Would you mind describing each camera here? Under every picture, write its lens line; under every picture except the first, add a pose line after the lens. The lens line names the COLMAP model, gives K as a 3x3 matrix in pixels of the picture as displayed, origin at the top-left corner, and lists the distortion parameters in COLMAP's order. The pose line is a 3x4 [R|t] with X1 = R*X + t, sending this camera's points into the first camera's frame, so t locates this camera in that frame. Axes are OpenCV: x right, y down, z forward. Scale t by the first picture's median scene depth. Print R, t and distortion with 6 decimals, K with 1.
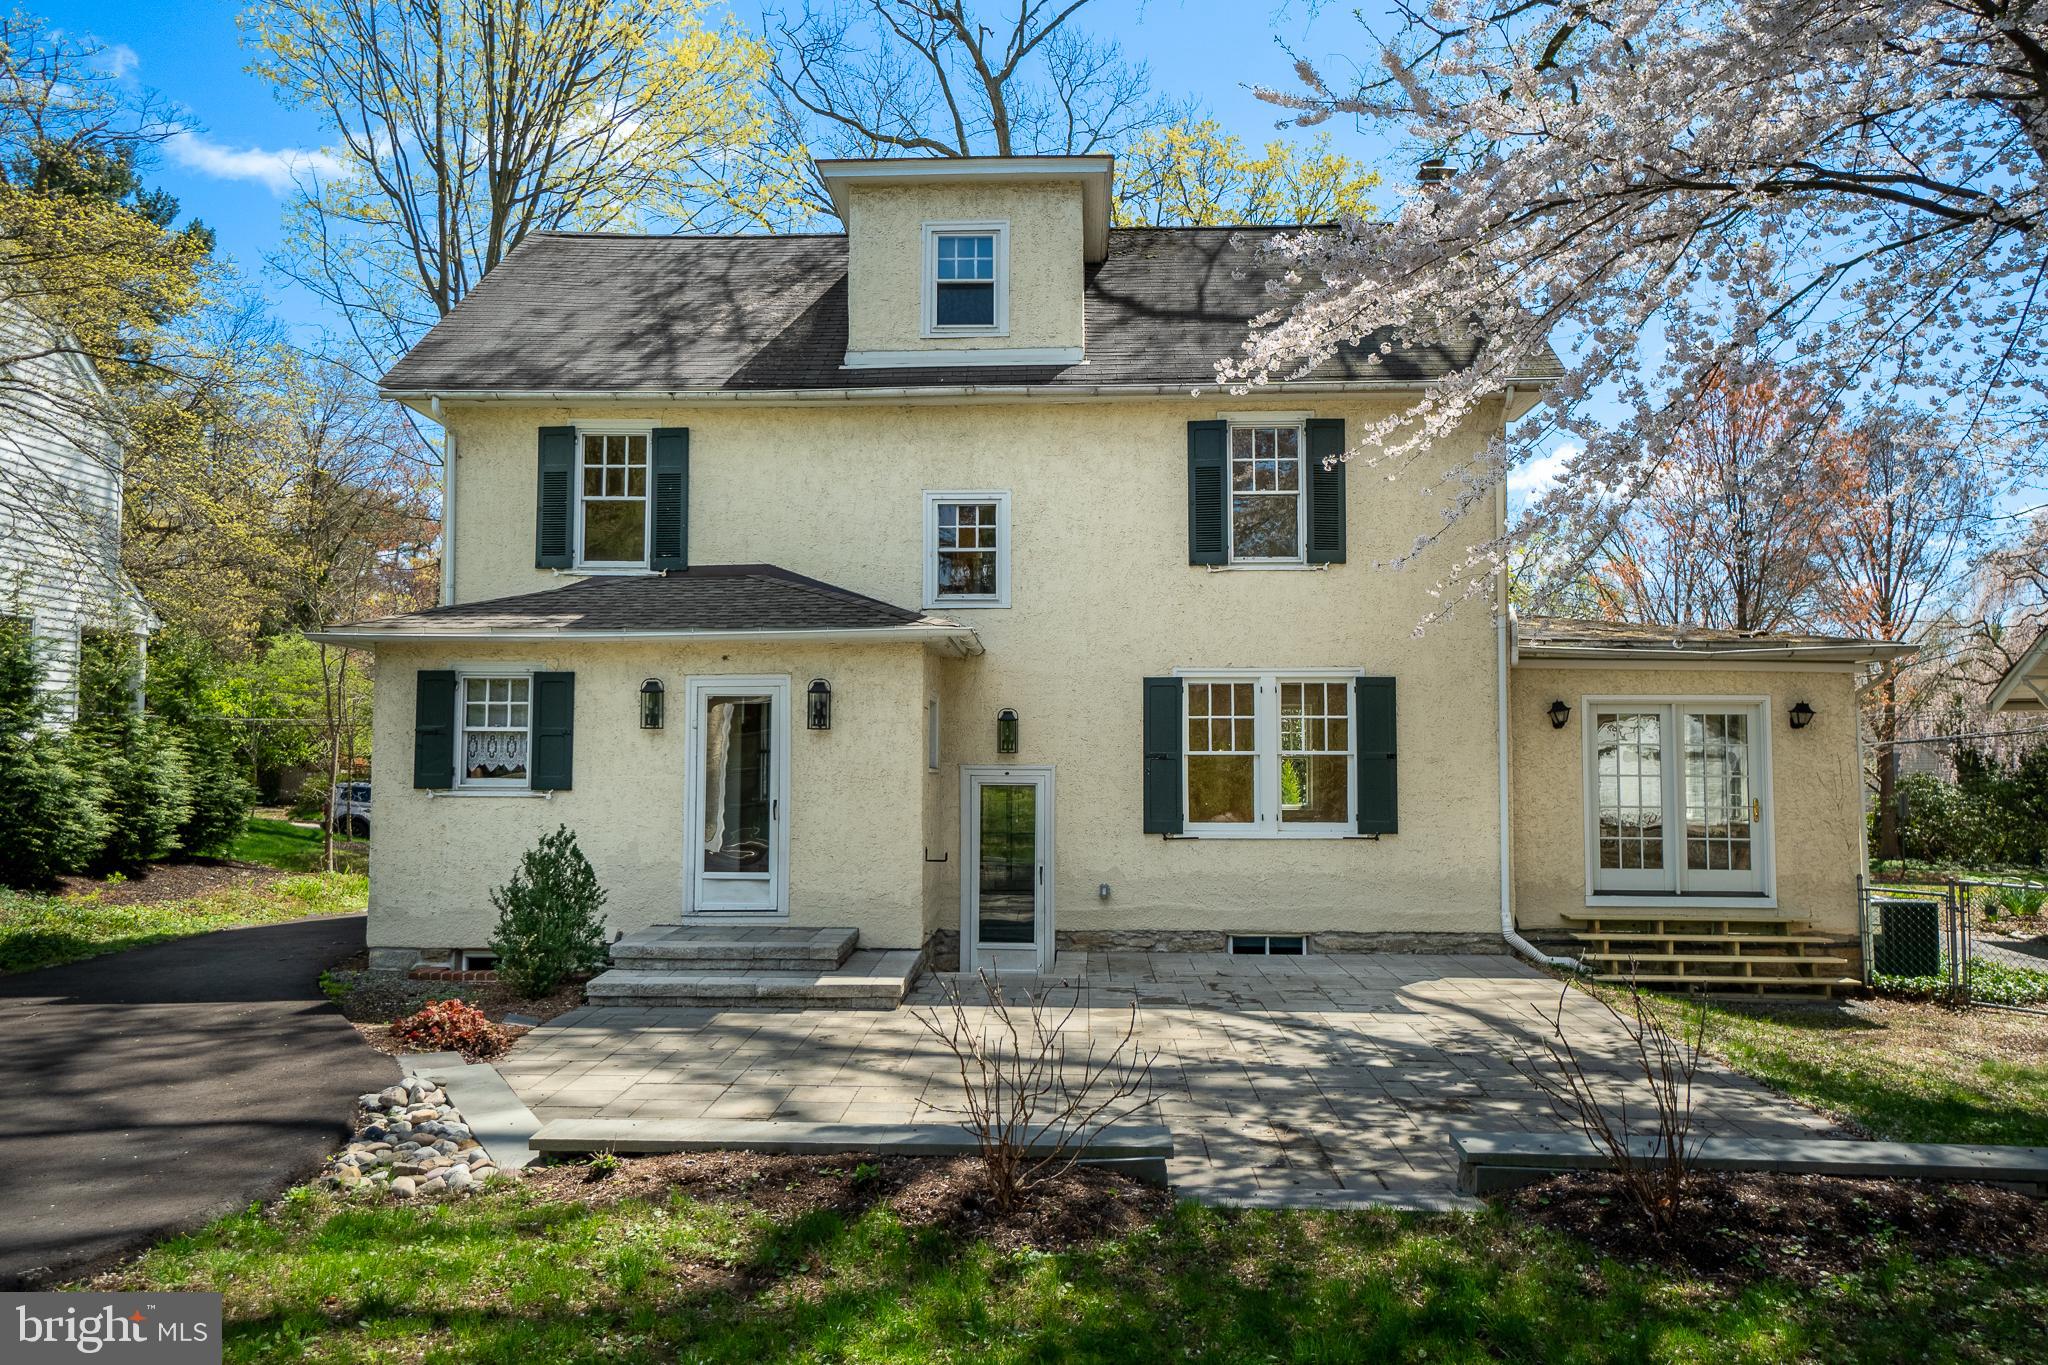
lens RADIAL K [[1557.6, 0, 1024.0], [0, 1557.6, 682.5], [0, 0, 1]] dist [0.087884, -0.001304]
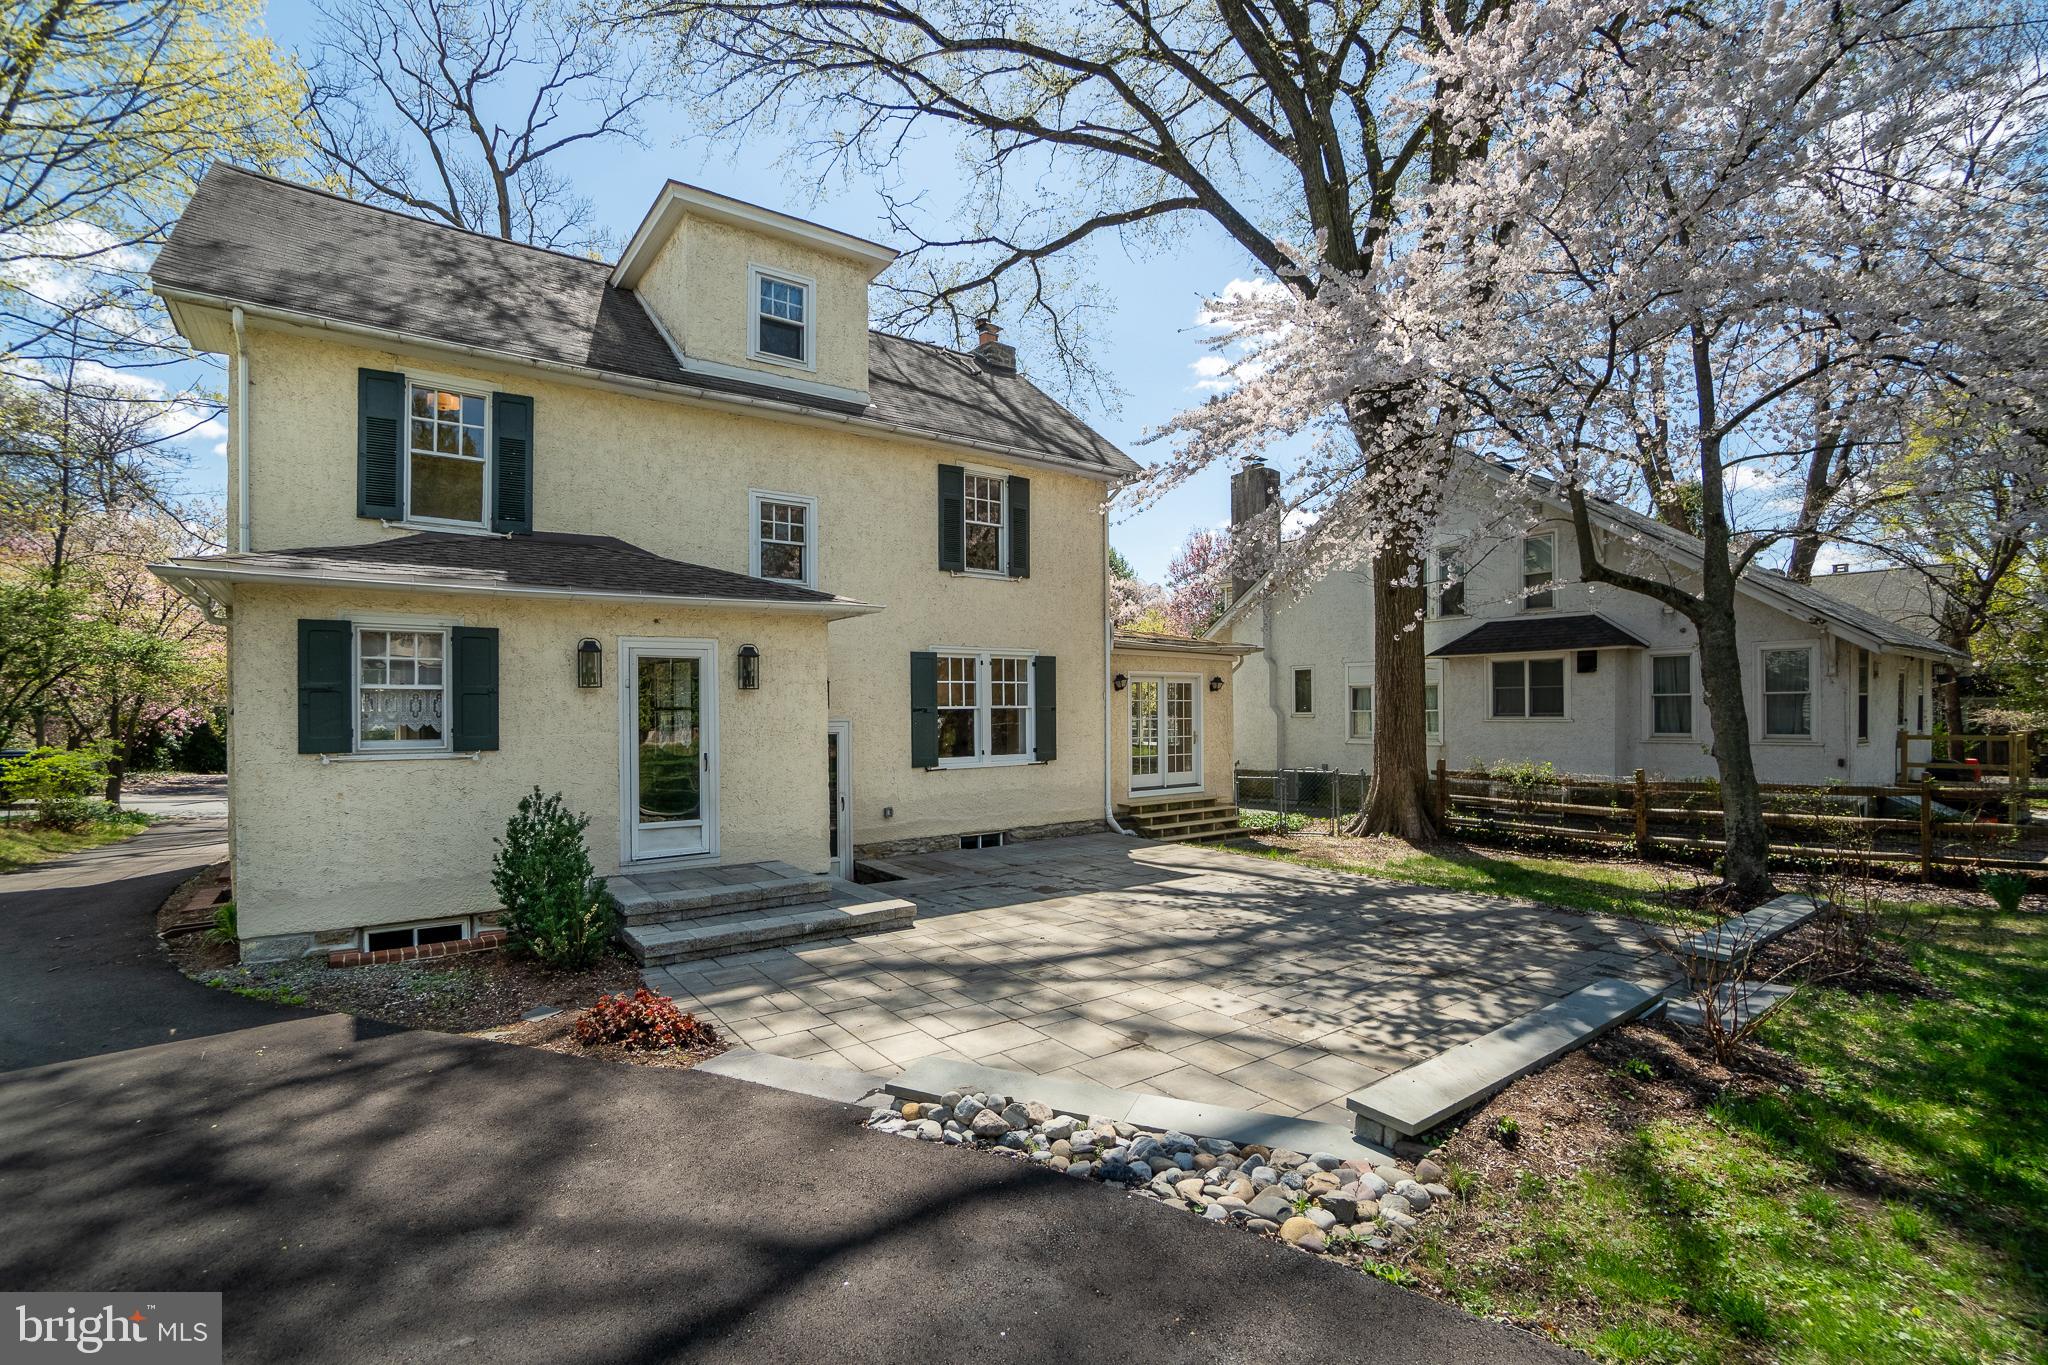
lens RADIAL K [[940.6, 0, 1022.2], [0, 940.6, 705.6], [0, 0, 1]] dist [-0.000092, 0.000273]
pose [[0.793069, -0.004974, 0.609112, -0.338527], [-0.023608, 0.998964, 0.038895, 0.009428], [-0.608674, -0.045226, 0.792130, 0.300628]]
